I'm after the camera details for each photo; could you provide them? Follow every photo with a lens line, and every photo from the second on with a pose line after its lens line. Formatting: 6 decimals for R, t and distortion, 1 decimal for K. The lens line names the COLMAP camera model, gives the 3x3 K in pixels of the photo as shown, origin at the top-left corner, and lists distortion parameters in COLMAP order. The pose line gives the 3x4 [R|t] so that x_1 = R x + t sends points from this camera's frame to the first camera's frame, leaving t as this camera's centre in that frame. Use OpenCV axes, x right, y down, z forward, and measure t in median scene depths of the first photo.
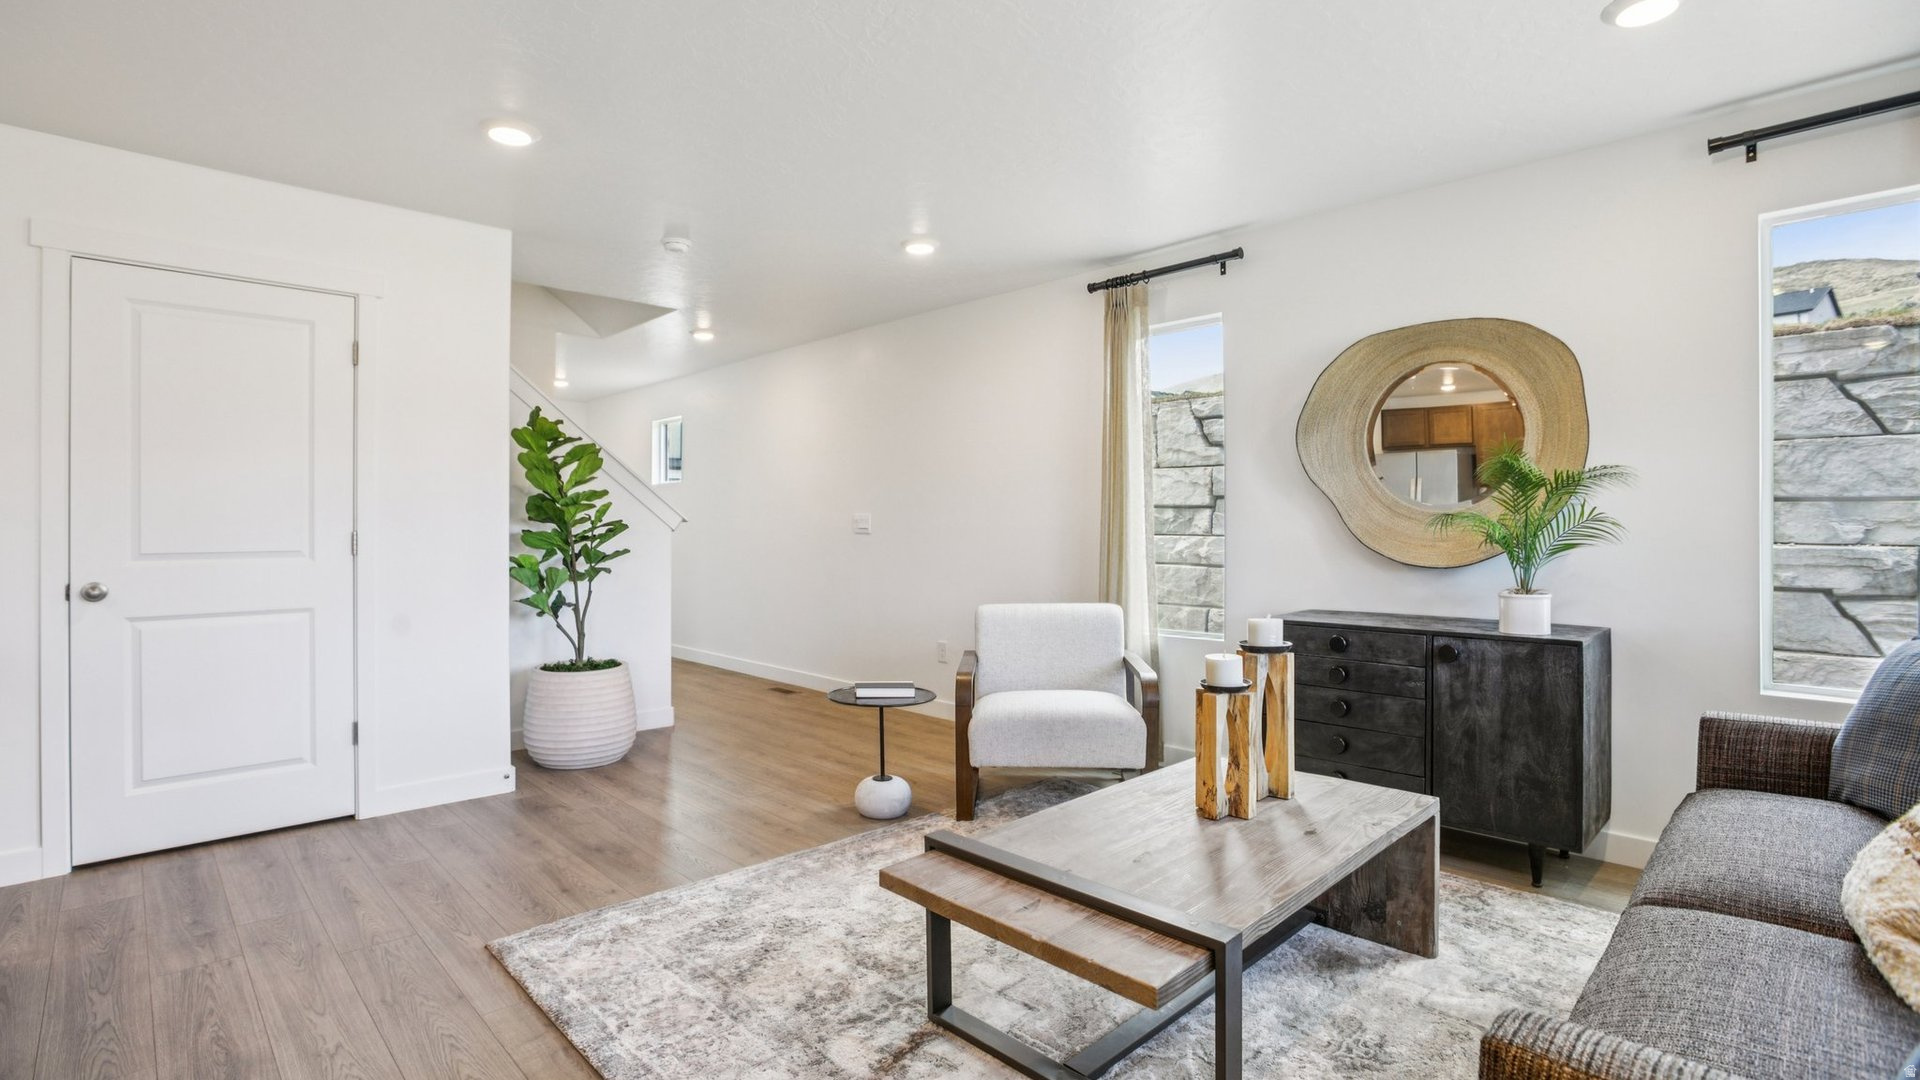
lens RADIAL K [[891.0, 0, 955.9], [0, 891.0, 532.8], [0, 0, 1]] dist [-0.064302, 0.026068]
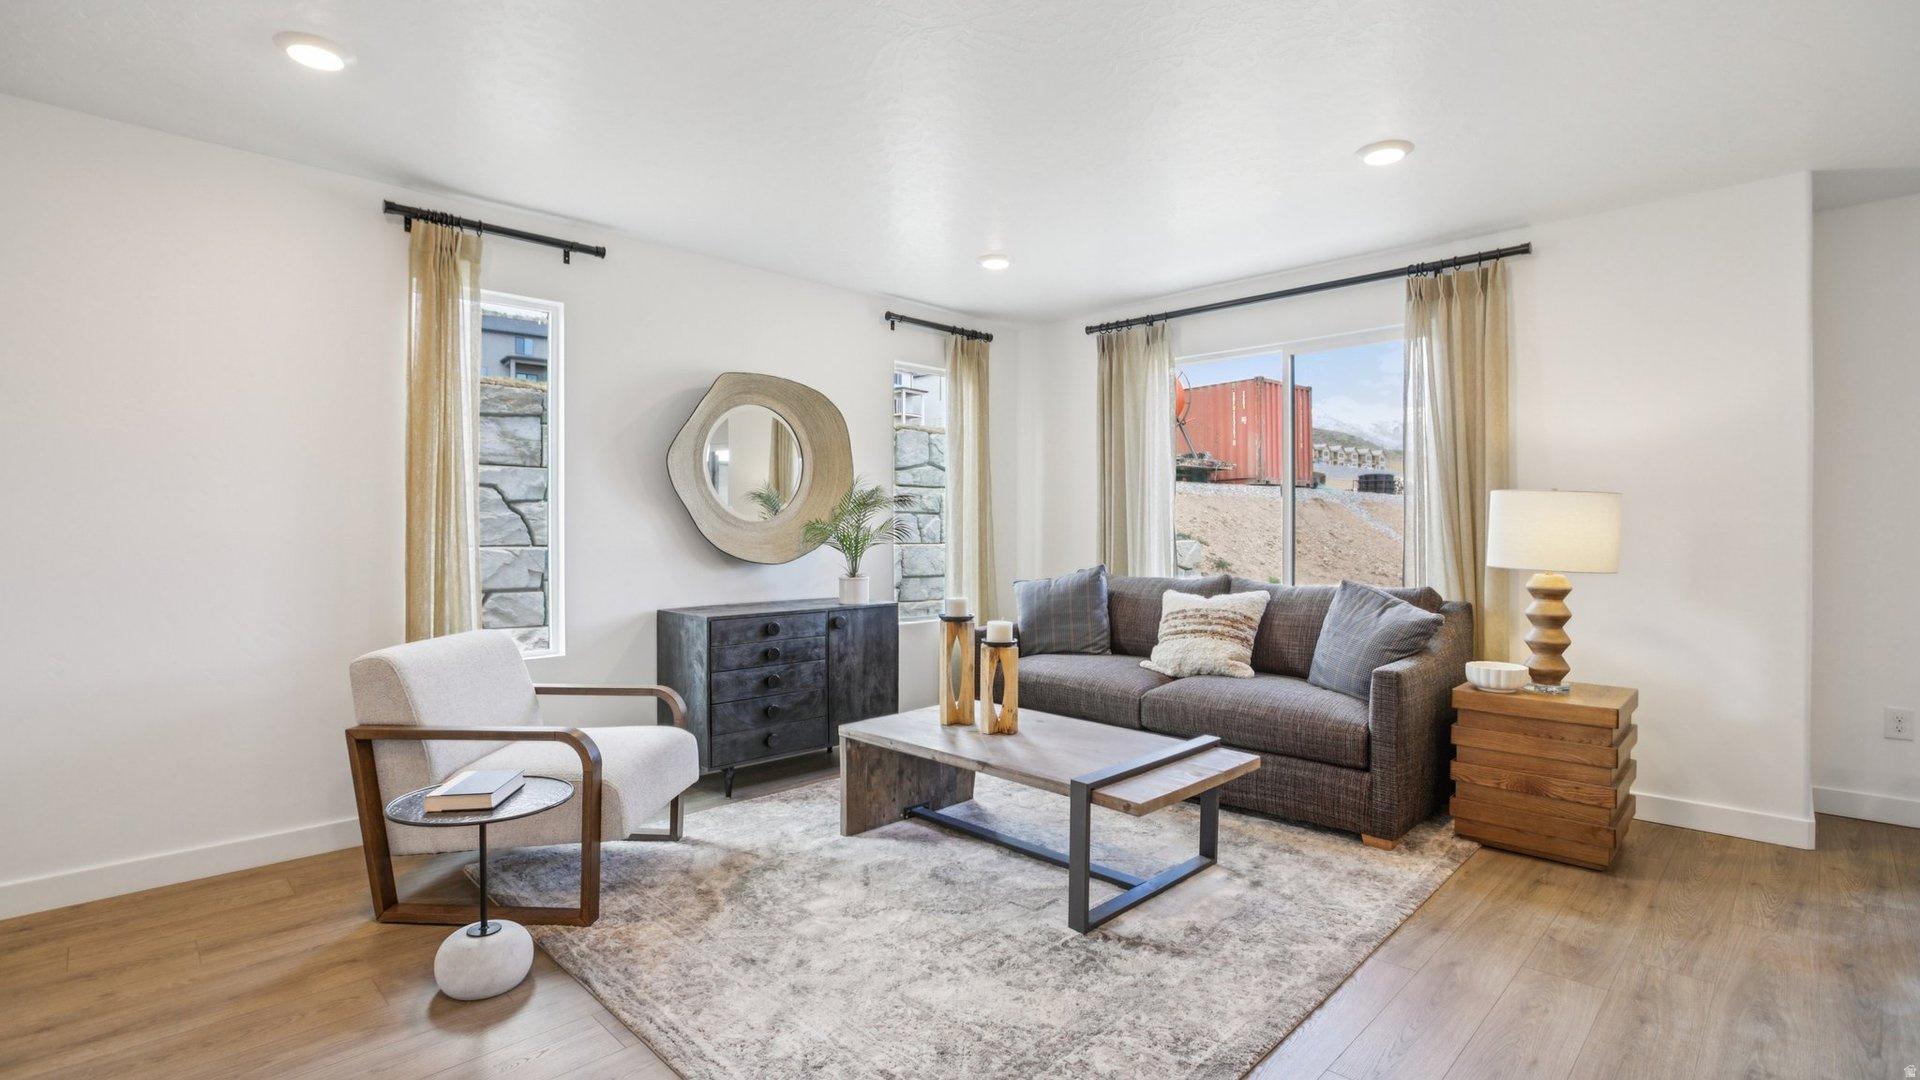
lens RADIAL K [[891.0, 0, 955.9], [0, 891.0, 532.8], [0, 0, 1]] dist [-0.064302, 0.026068]
pose [[-0.025813, 0.000573, 0.999667, -0.801706], [0.010542, 0.999944, -0.000301, -0.003805], [-0.999611, 0.010530, -0.025817, 0.775509]]
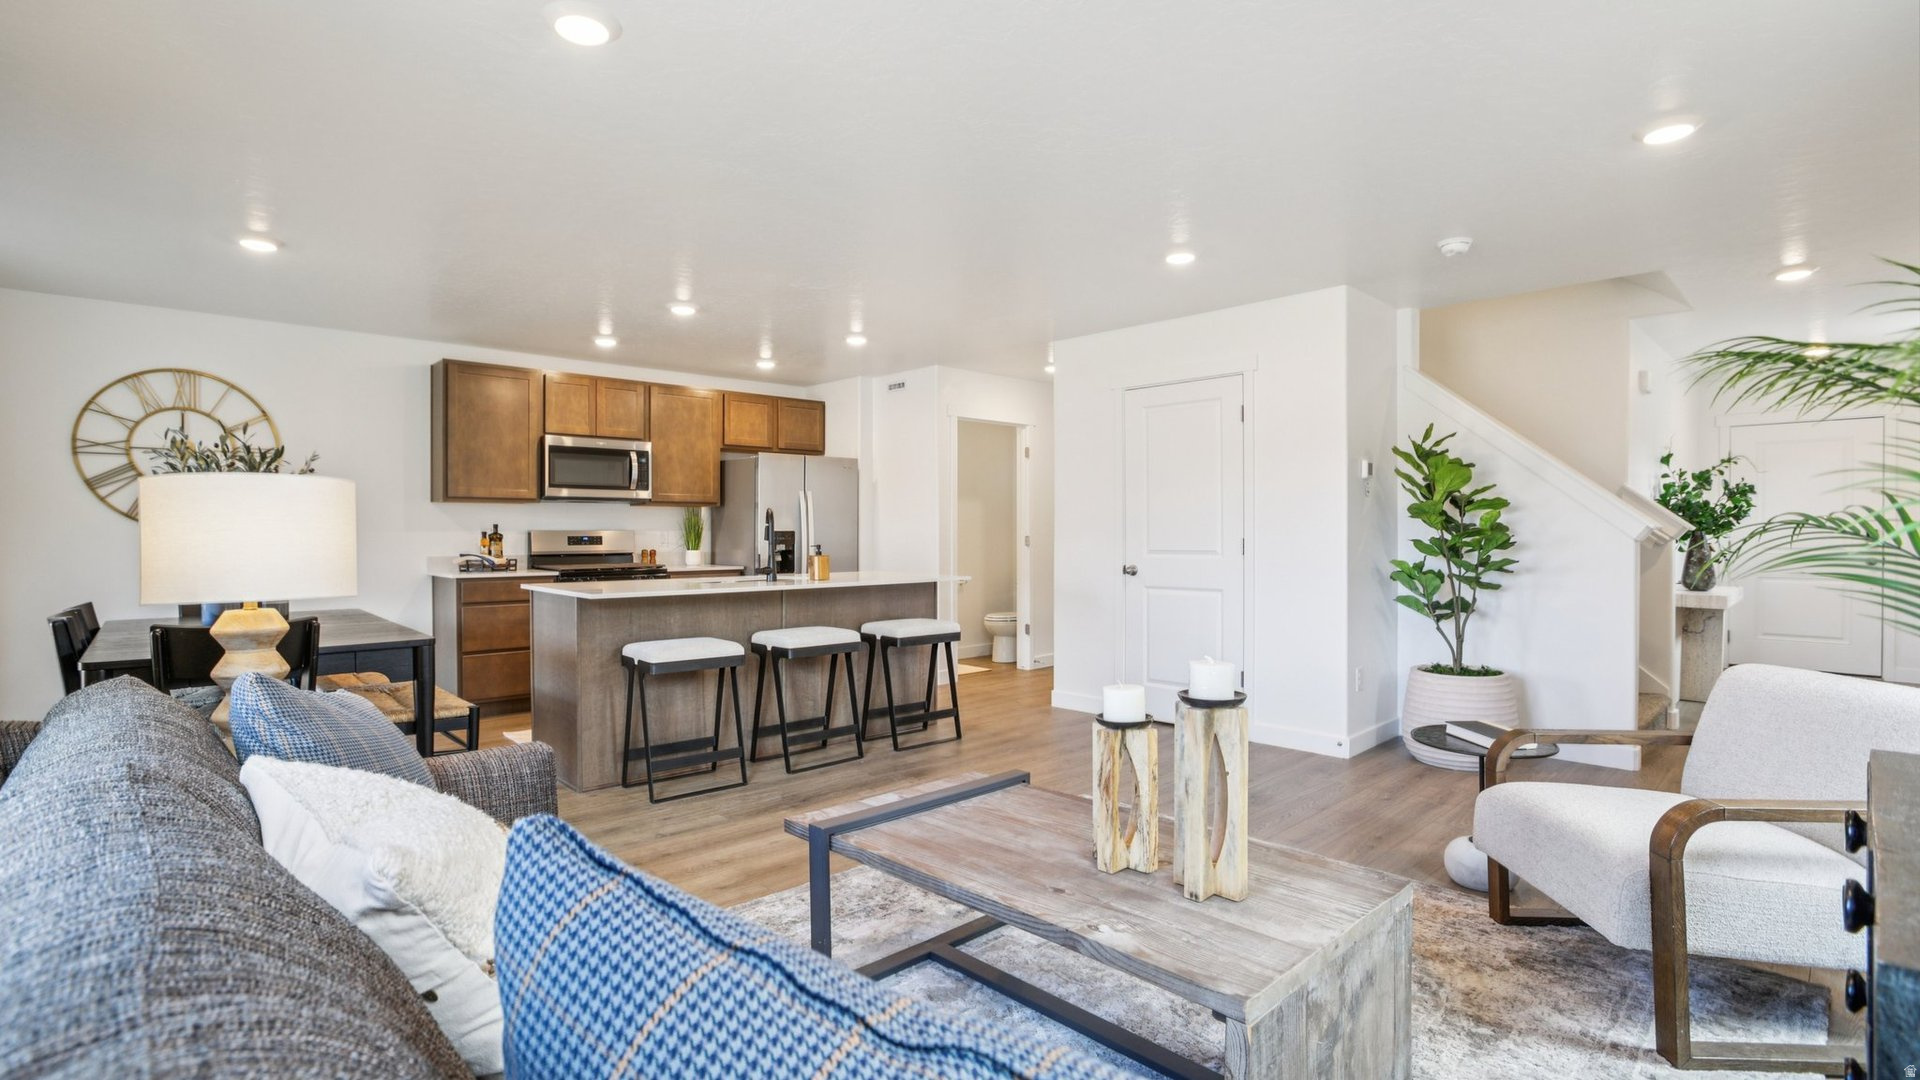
lens RADIAL K [[891.0, 0, 955.9], [0, 891.0, 532.8], [0, 0, 1]] dist [-0.064302, 0.026068]
pose [[0.004977, 0.001684, -0.999986, 0.832944], [-0.006383, 0.999978, 0.001652, -0.011405], [0.999967, 0.006375, 0.004987, 0.576401]]
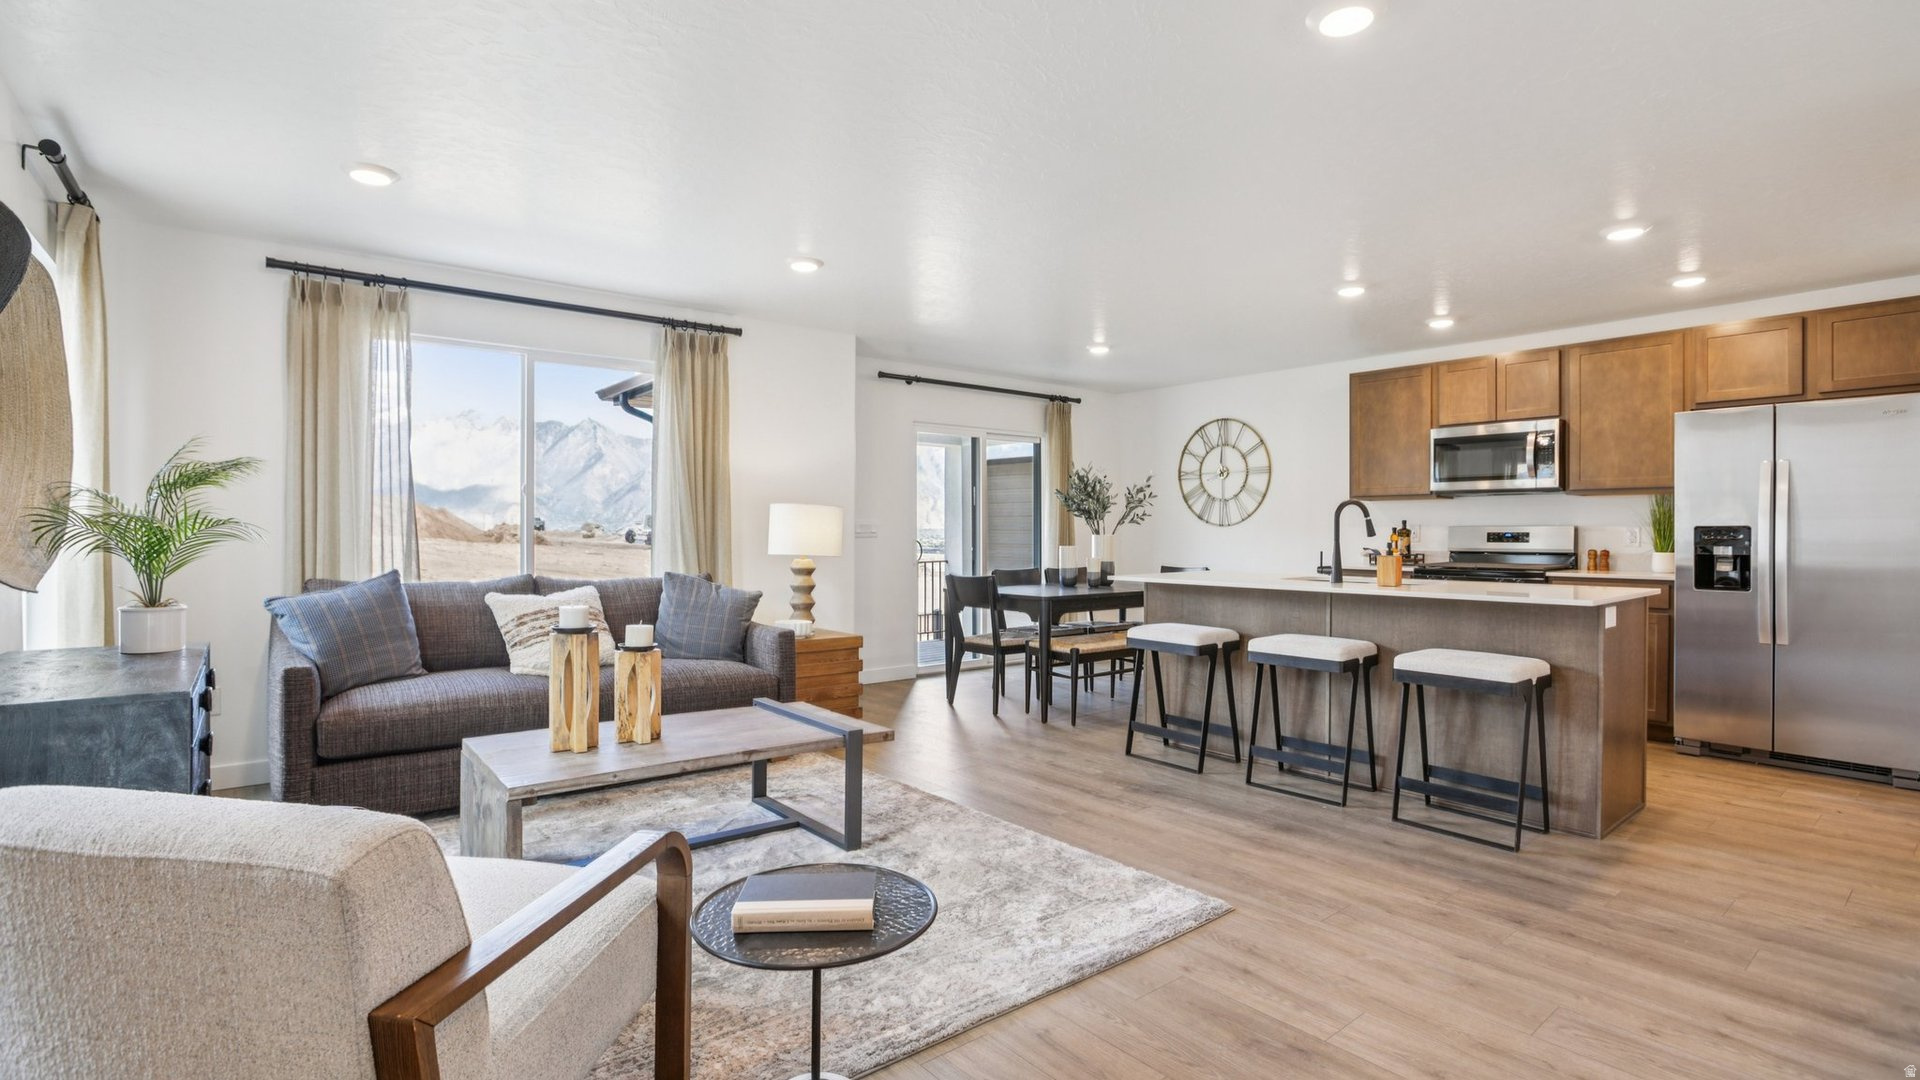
lens RADIAL K [[891.0, 0, 955.9], [0, 891.0, 532.8], [0, 0, 1]] dist [-0.064302, 0.026068]
pose [[-0.997019, -0.001213, 0.077152, -0.204766], [-0.000380, 0.999942, 0.010808, -0.013146], [-0.077161, 0.010746, -0.996961, 1.625338]]
